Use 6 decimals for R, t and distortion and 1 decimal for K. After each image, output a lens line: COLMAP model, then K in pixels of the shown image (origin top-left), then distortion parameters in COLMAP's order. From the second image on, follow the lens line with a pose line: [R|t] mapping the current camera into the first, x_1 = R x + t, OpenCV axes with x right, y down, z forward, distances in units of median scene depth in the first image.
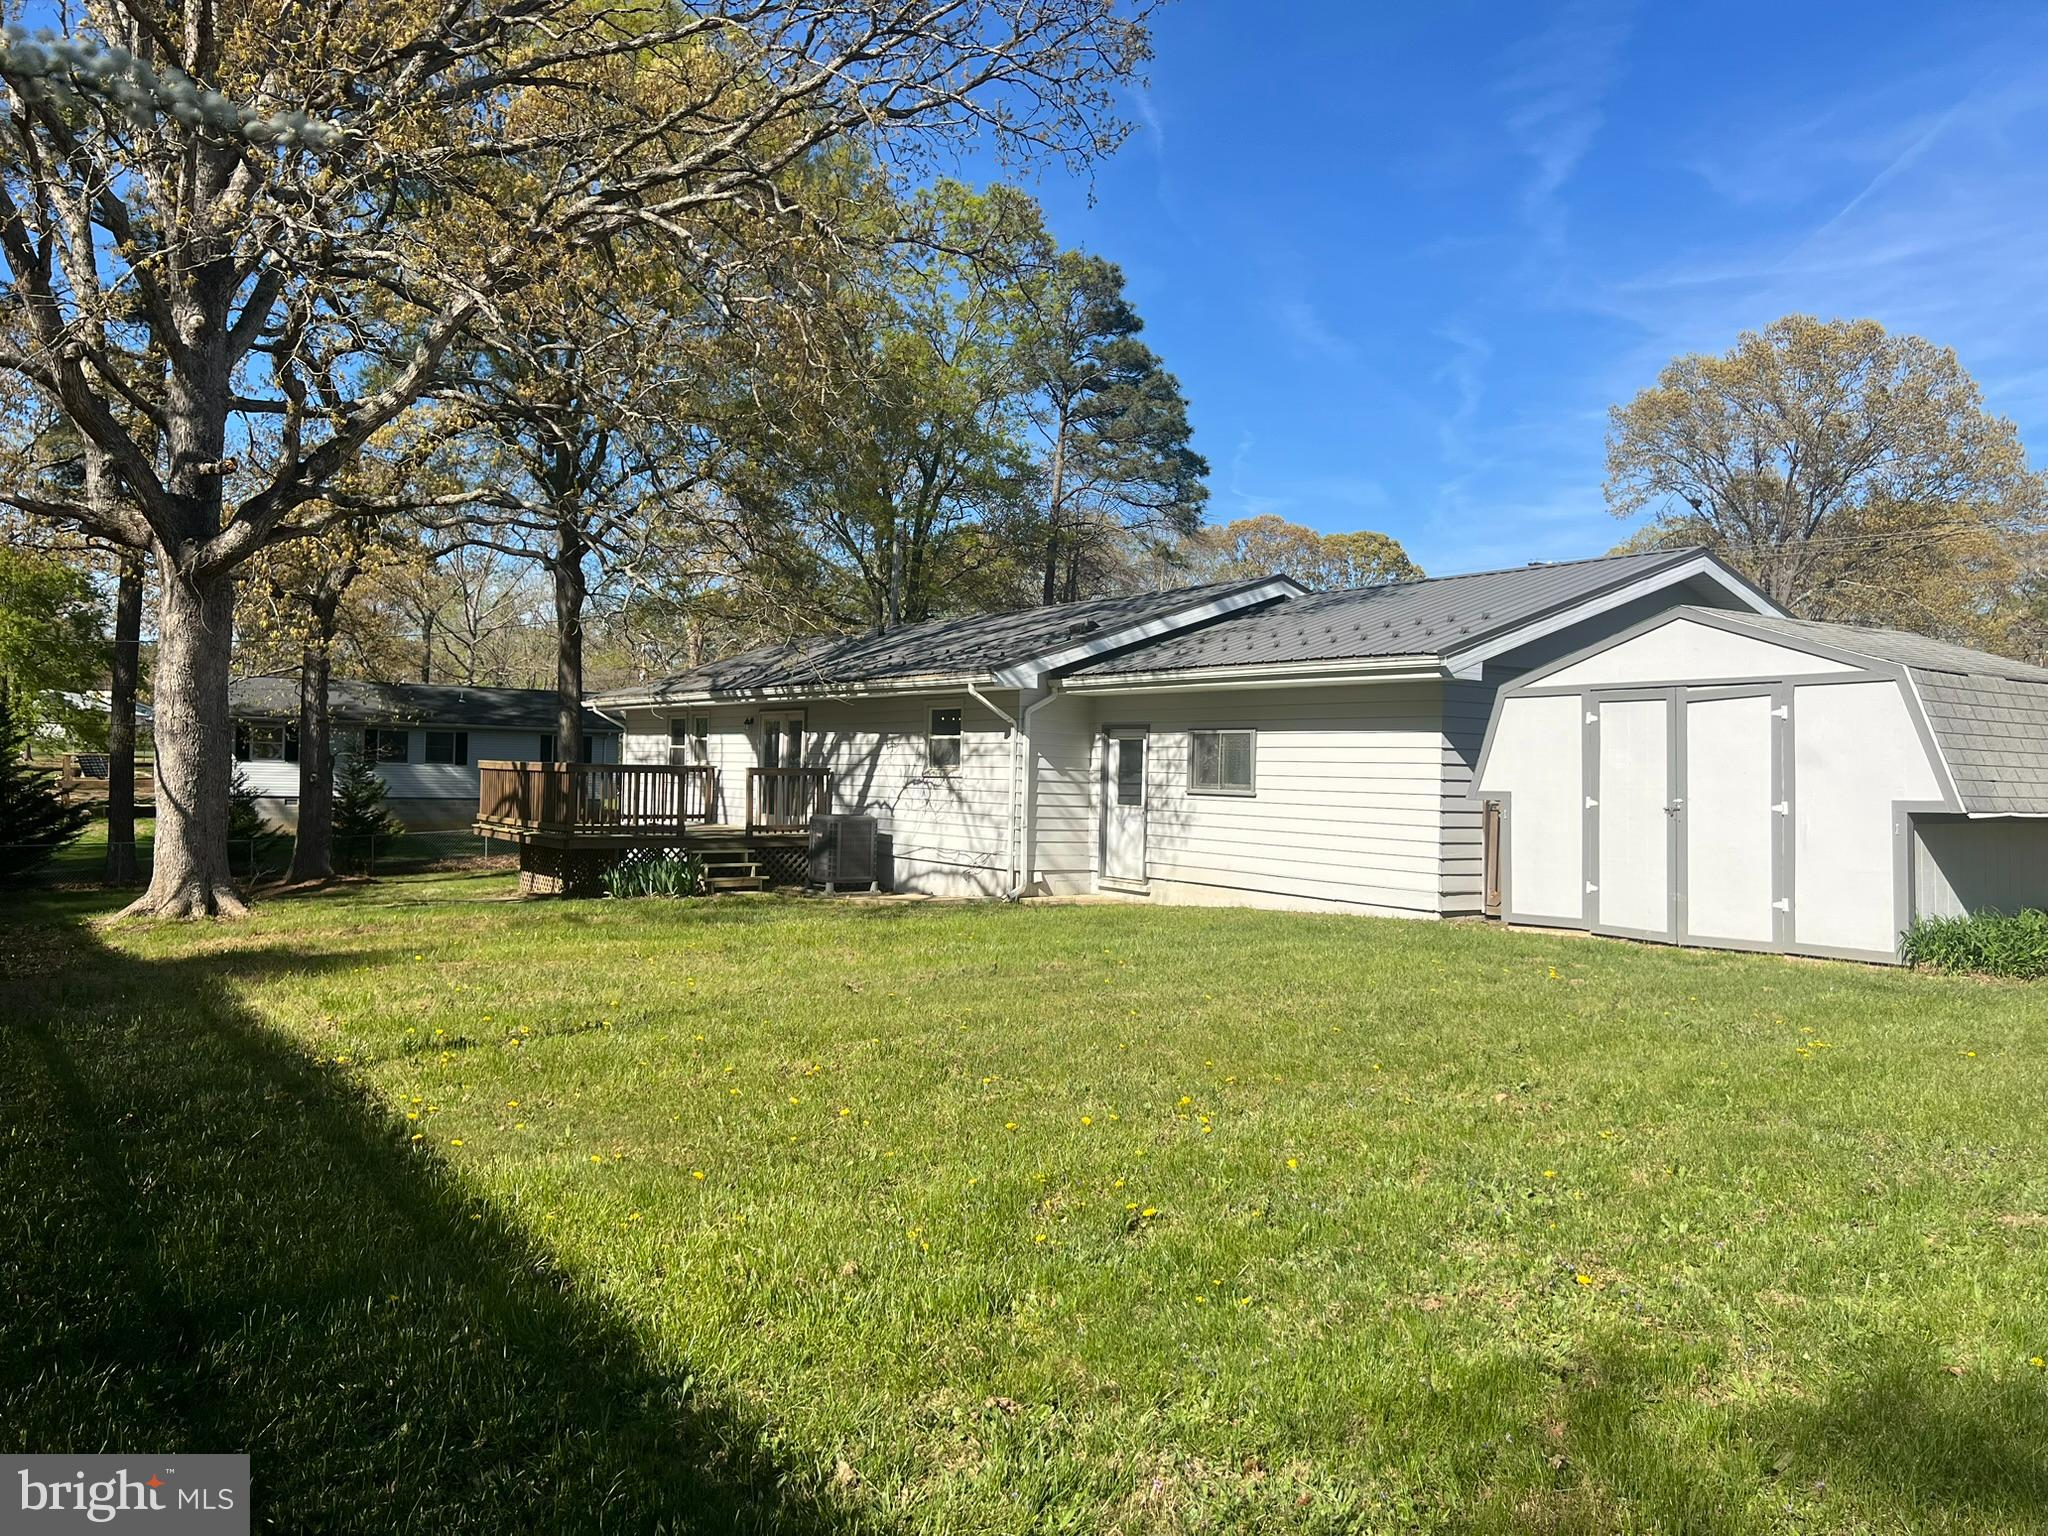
lens RADIAL K [[1531.7, 0, 1024.2], [0, 1531.7, 759.0], [0, 0, 1]] dist [0.064954, -0.077938]
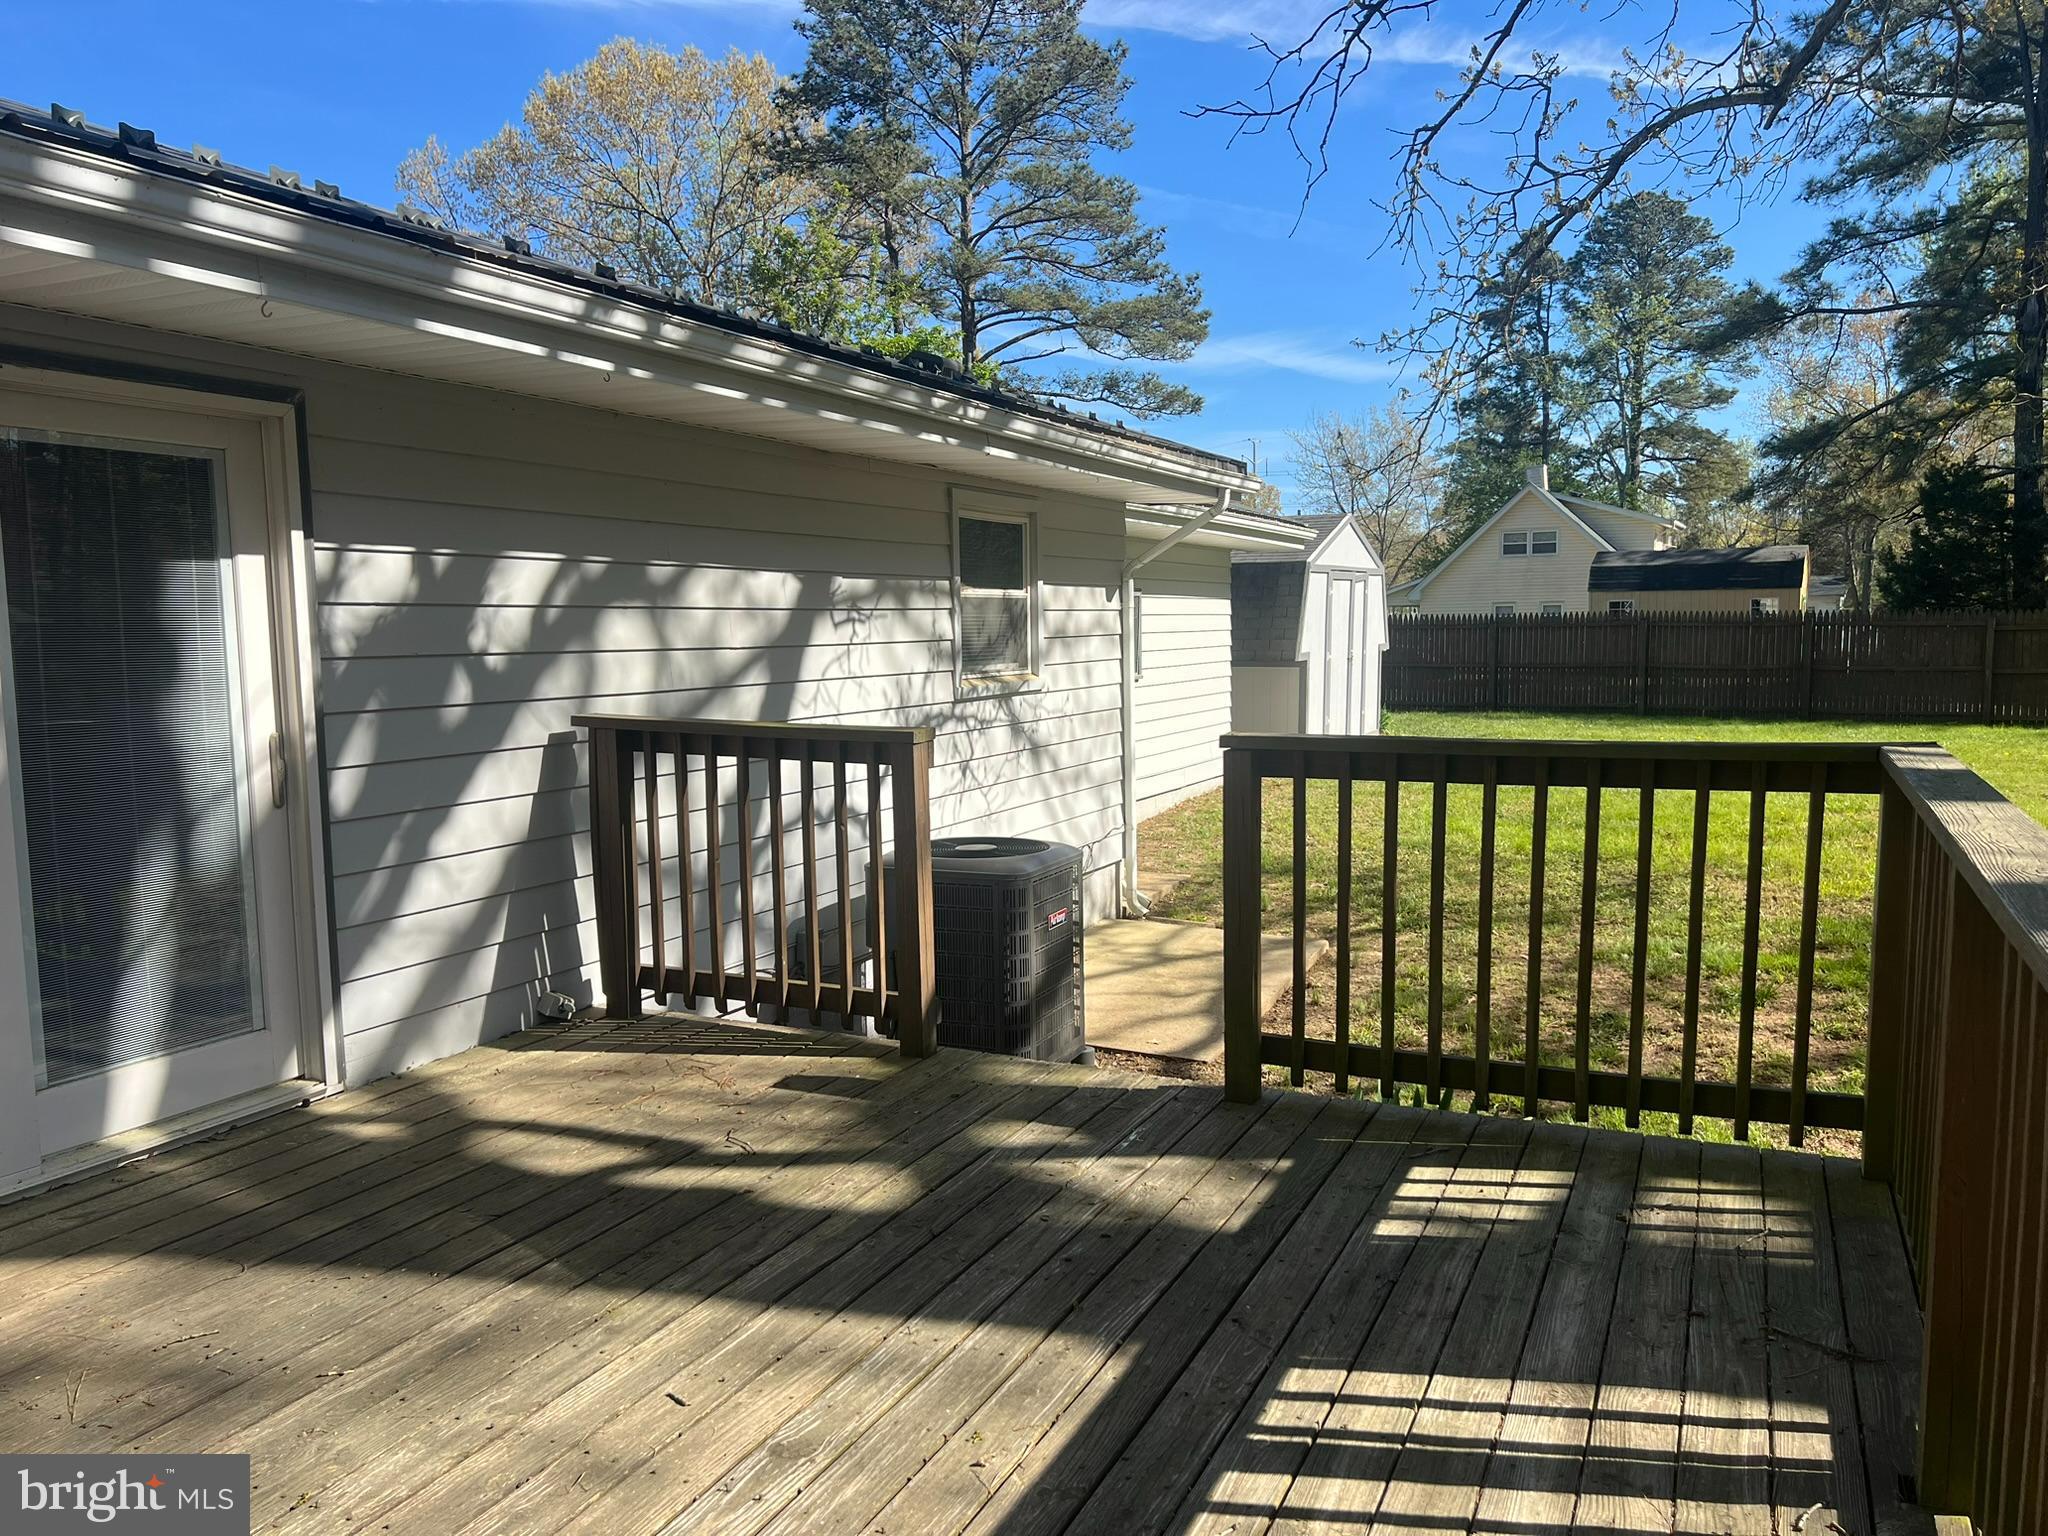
lens RADIAL K [[1531.7, 0, 1023.1], [0, 1531.7, 775.2], [0, 0, 1]] dist [0.064954, -0.077938]
pose [[-0.526825, -0.088346, 0.845370, -0.446163], [0.011128, 0.993781, 0.110791, -0.013634], [-0.849901, 0.067775, -0.522566, 1.386331]]
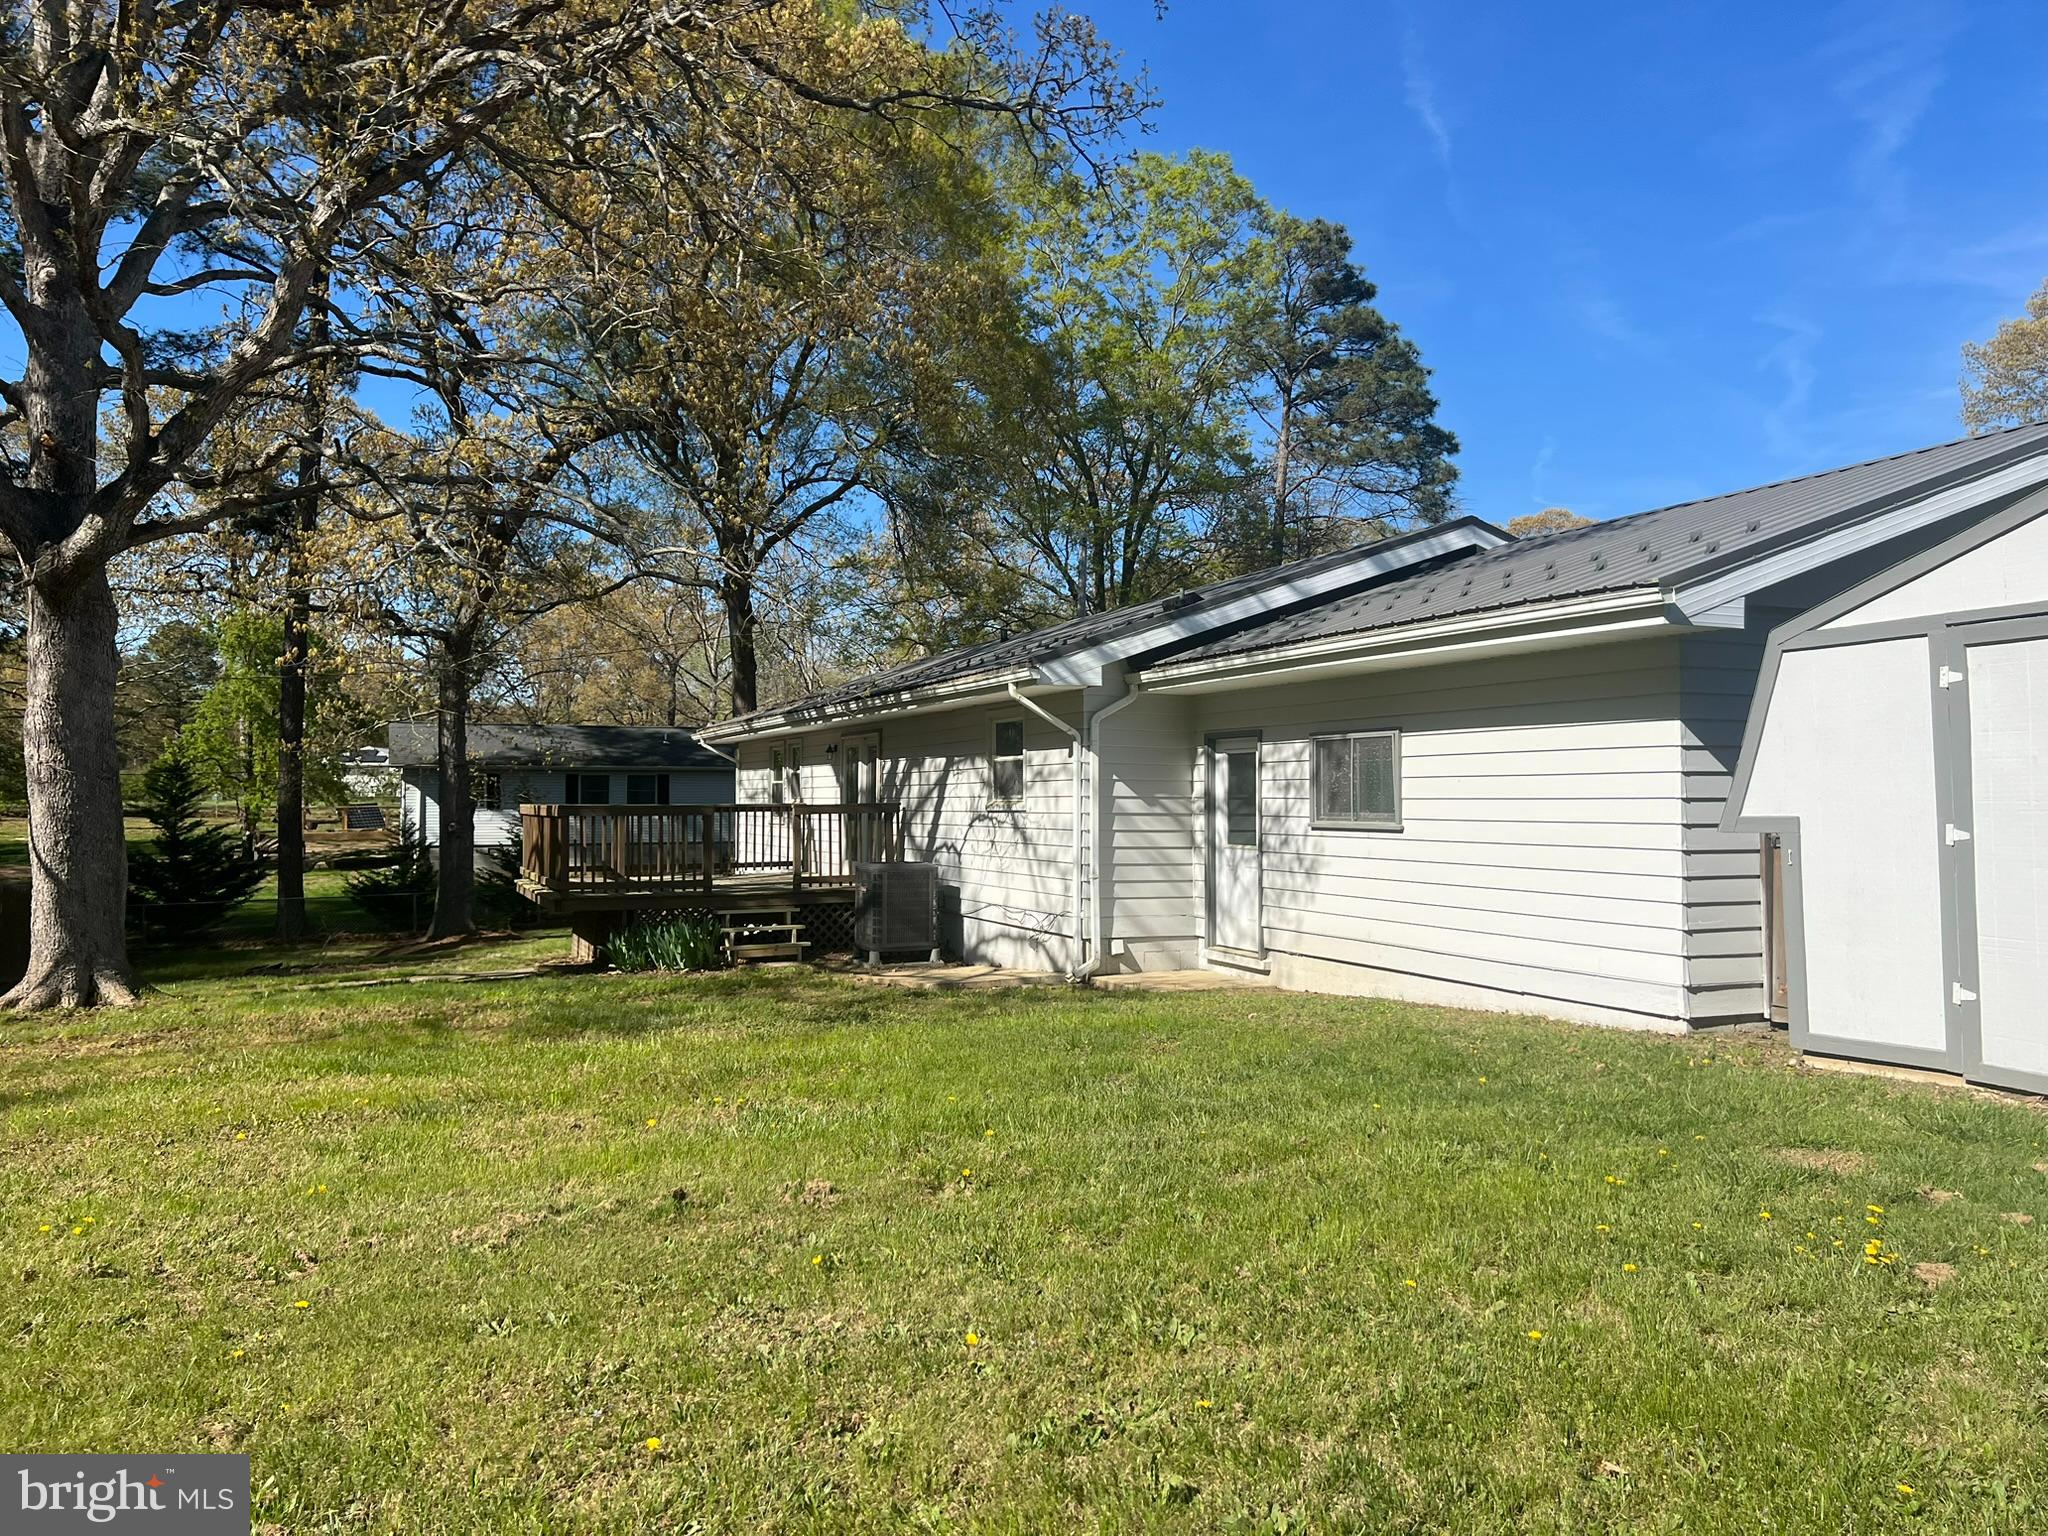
lens RADIAL K [[1531.7, 0, 1012.3], [0, 1531.7, 758.6], [0, 0, 1]] dist [0.064954, -0.077938]
pose [[0.980479, -0.031219, -0.194132, 0.111787], [0.027198, 0.999357, -0.023344, 0.004101], [0.194736, 0.017609, 0.980698, 0.300838]]
